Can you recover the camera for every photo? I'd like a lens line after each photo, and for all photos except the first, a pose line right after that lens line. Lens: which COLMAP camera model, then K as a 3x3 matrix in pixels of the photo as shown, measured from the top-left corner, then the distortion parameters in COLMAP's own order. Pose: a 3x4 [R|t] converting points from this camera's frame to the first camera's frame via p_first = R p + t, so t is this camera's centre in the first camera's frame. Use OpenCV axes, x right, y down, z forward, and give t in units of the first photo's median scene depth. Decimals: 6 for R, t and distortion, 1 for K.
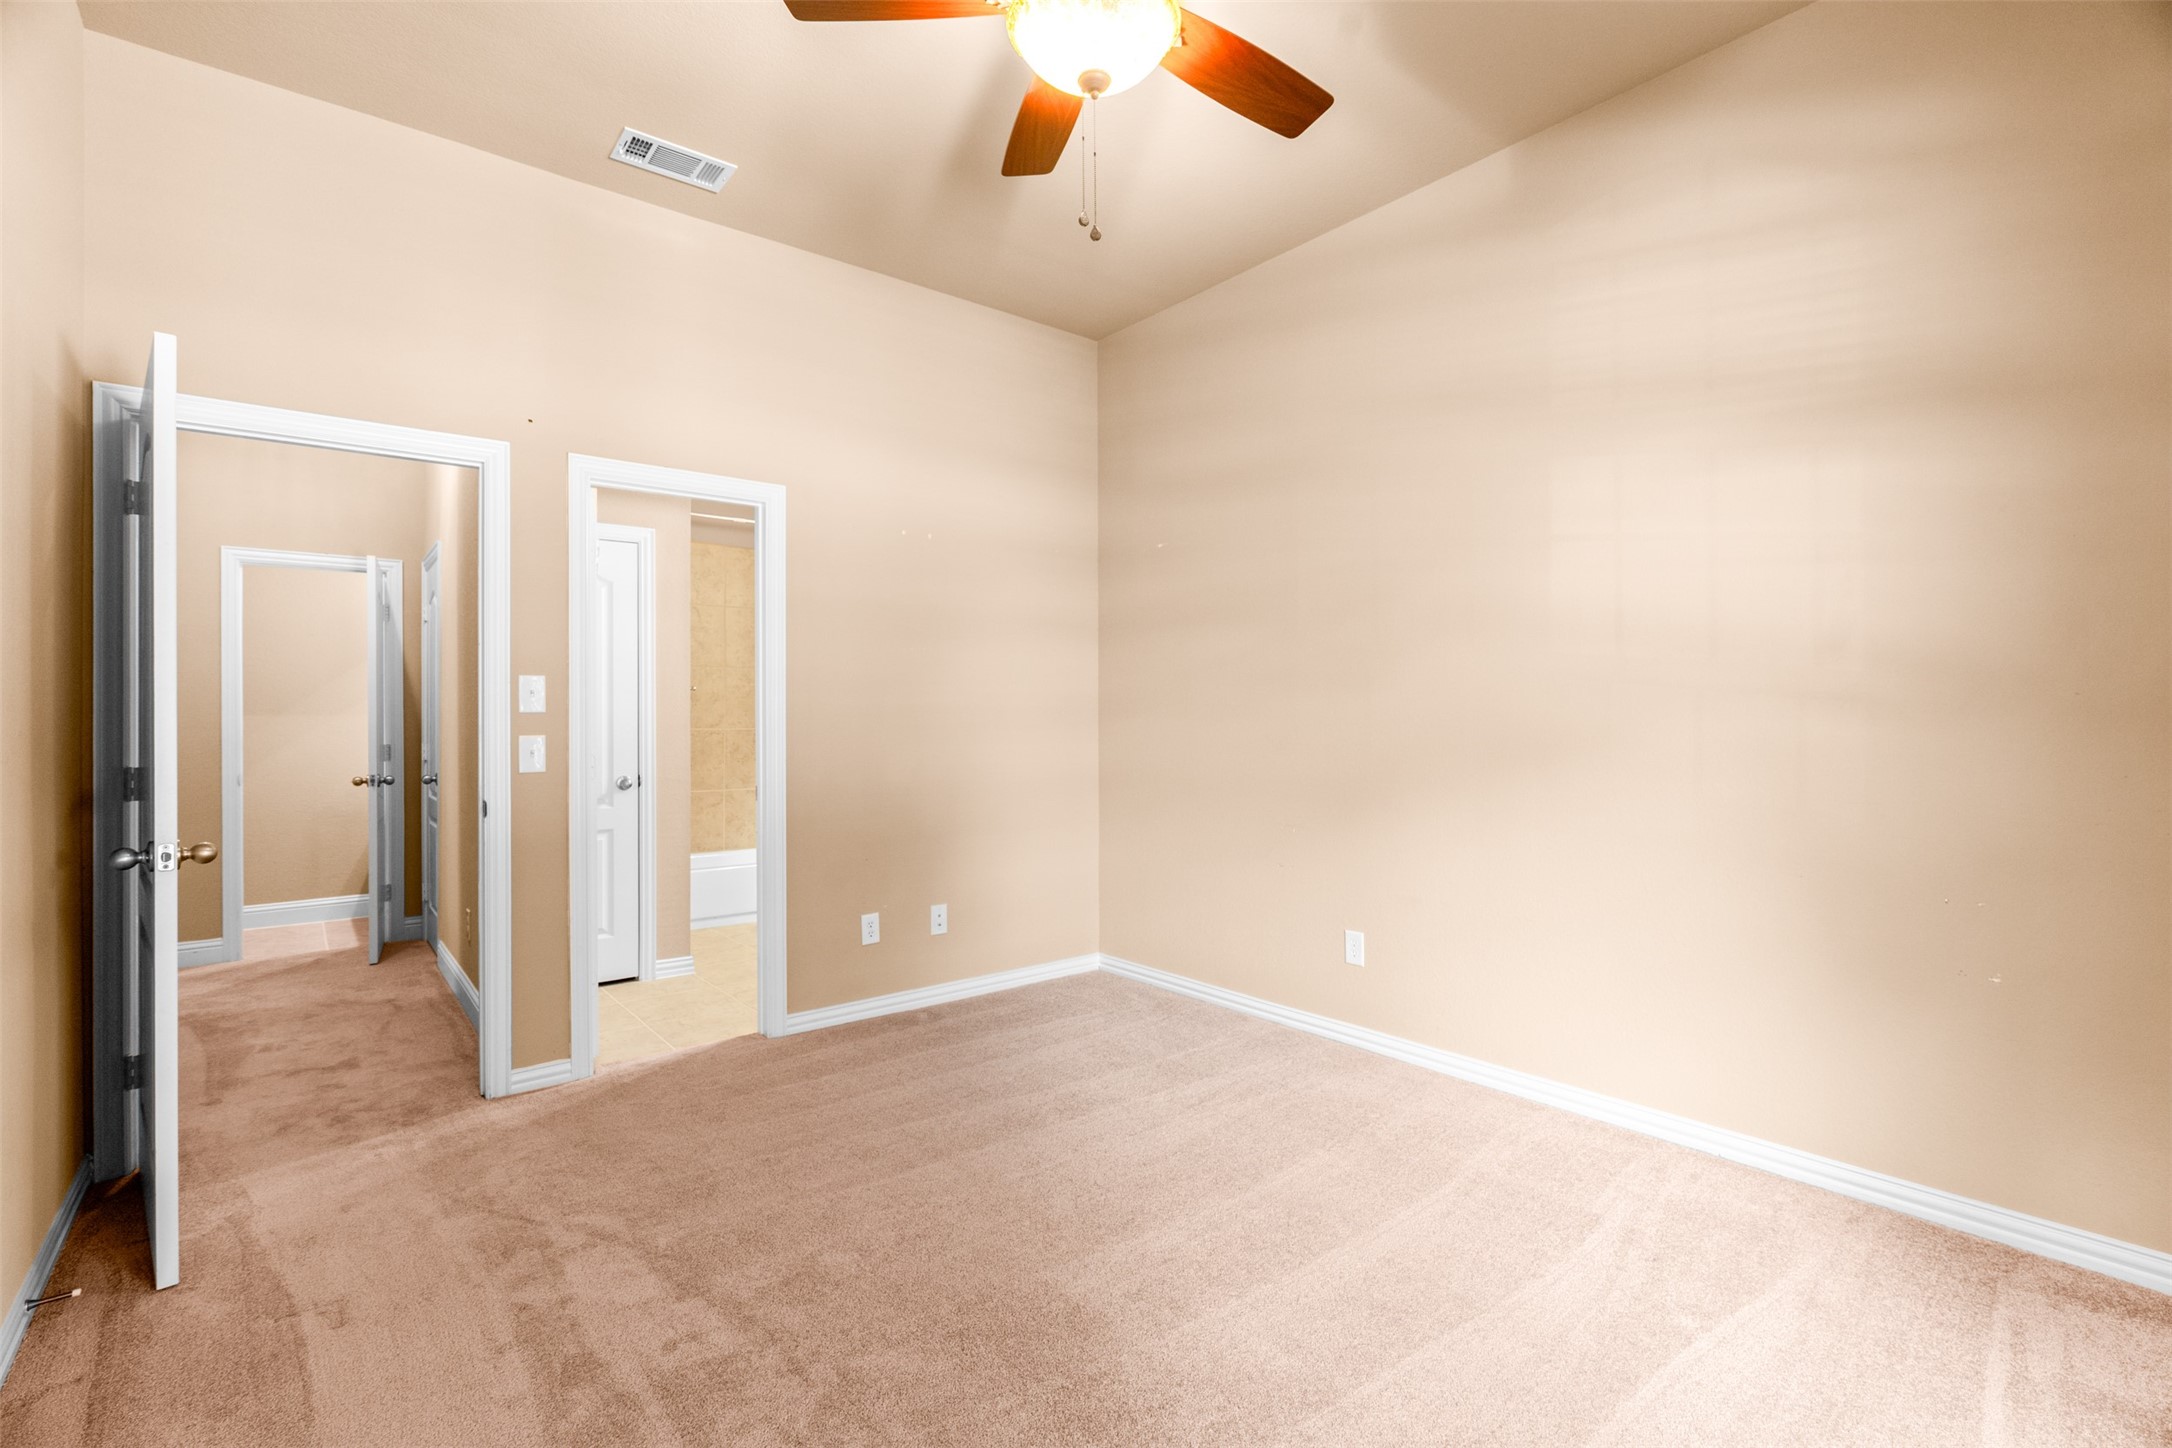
lens RADIAL K [[983.3, 0, 1081.2], [0, 983.3, 725.4], [0, 0, 1]] dist [-0.001447, 0.002820]
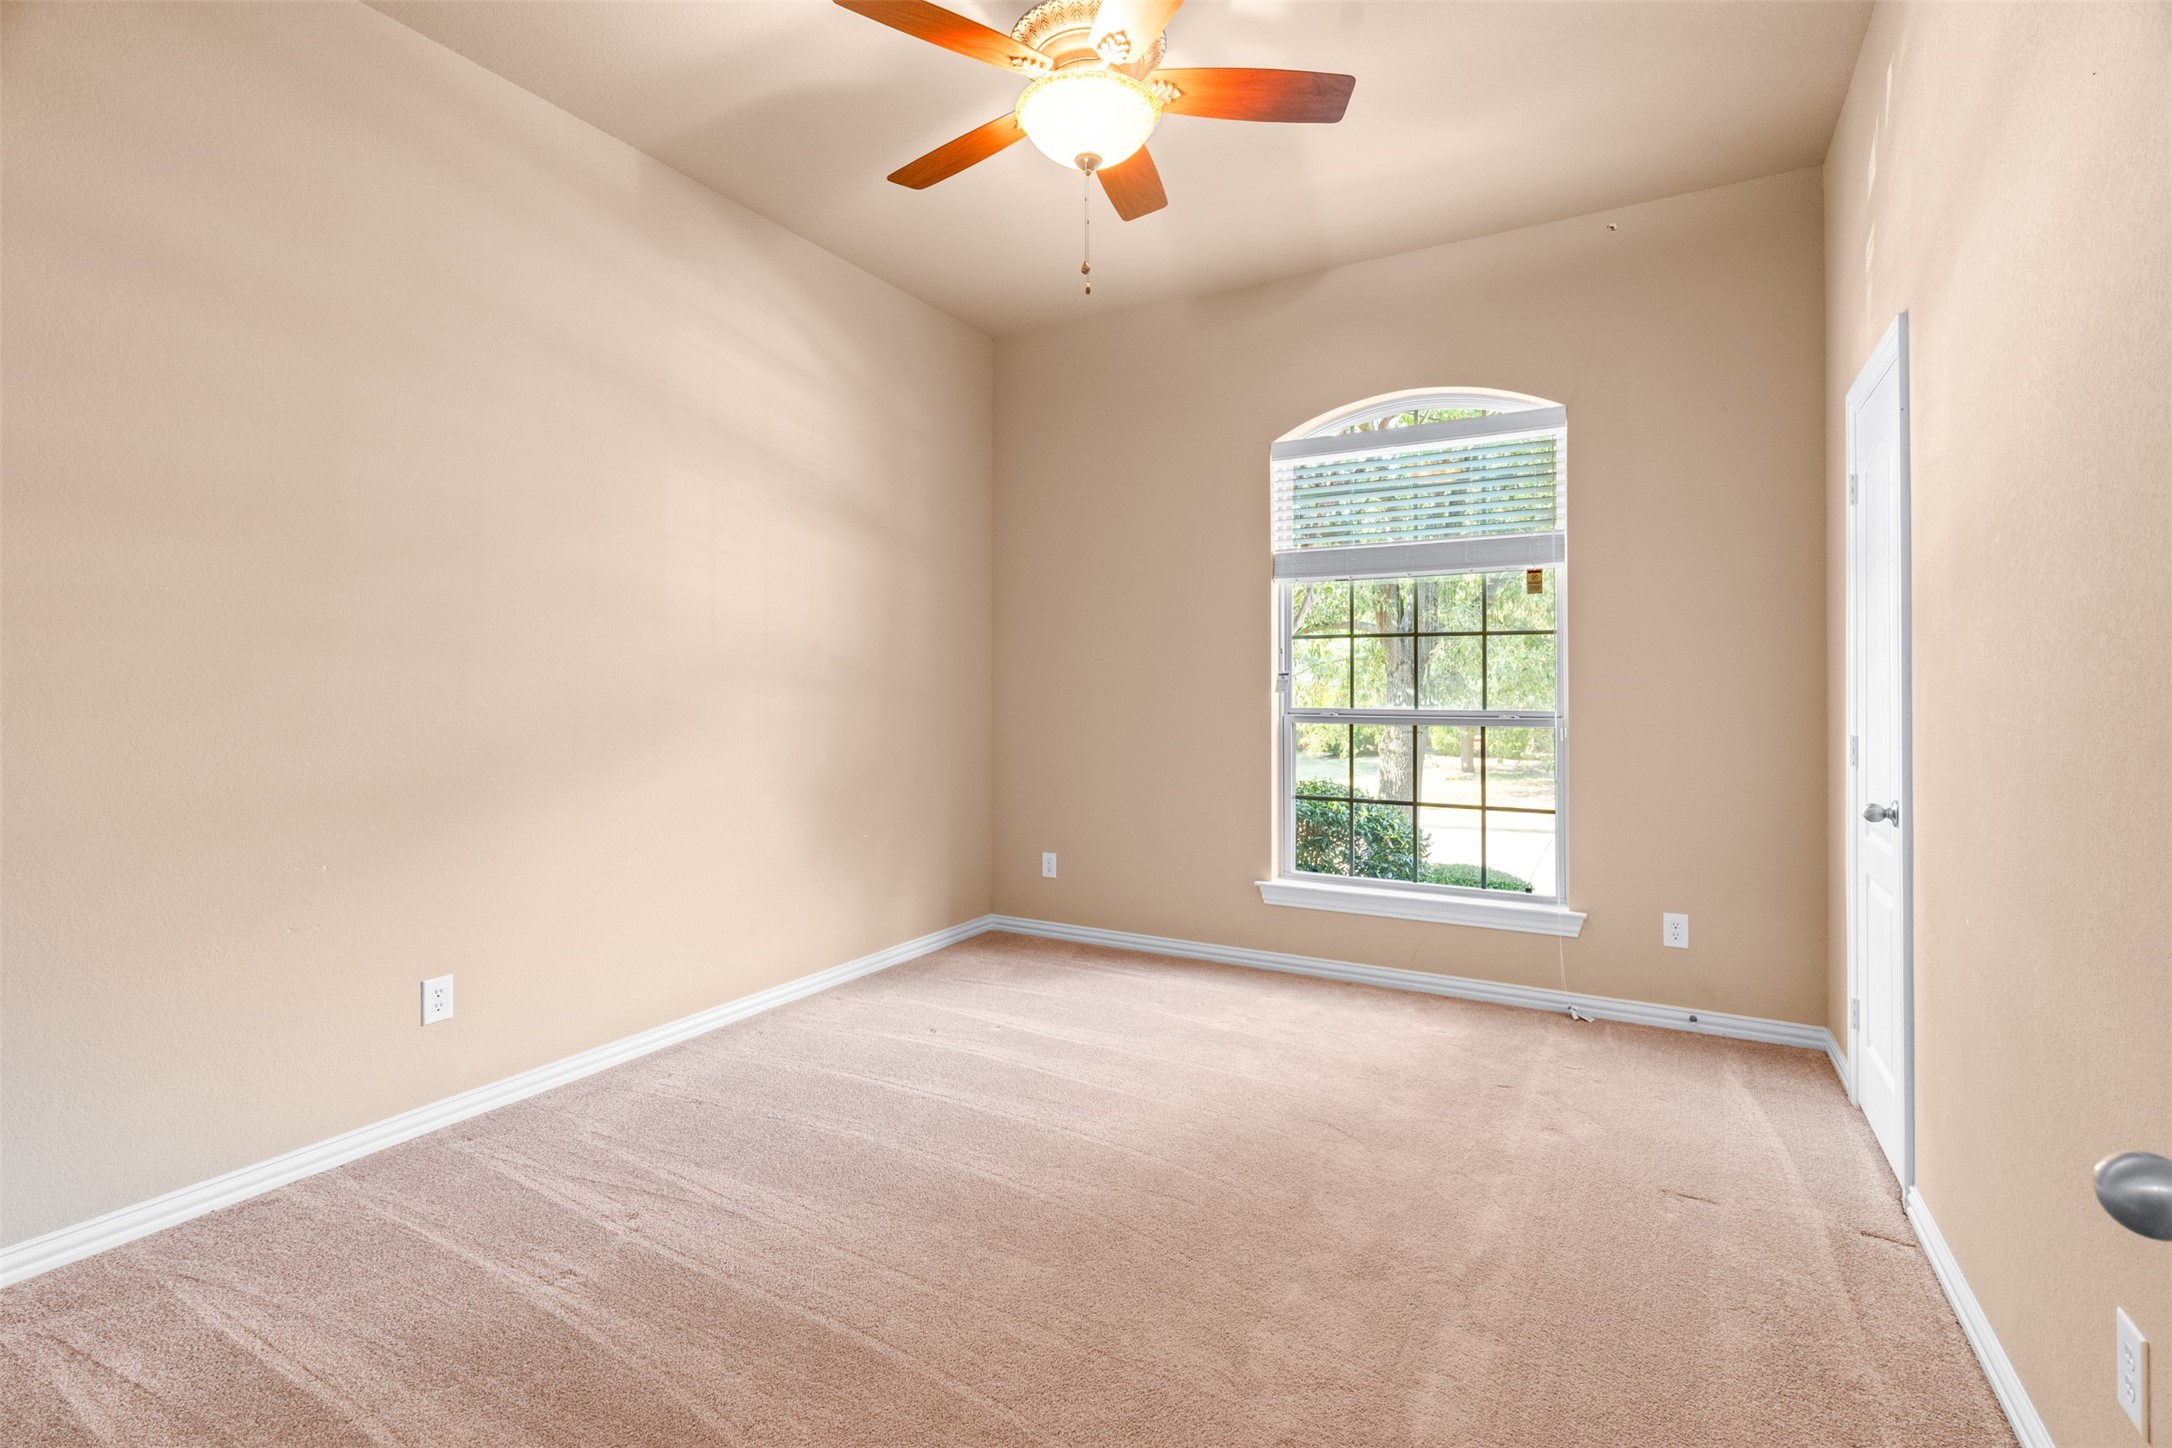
lens RADIAL K [[983.3, 0, 1082.5], [0, 983.3, 702.3], [0, 0, 1]] dist [-0.001447, 0.002820]
pose [[-0.363514, -0.012820, 0.931500, -0.839063], [0.006518, 0.999846, 0.016304, -0.020549], [-0.931566, 0.011998, -0.363375, 1.114316]]
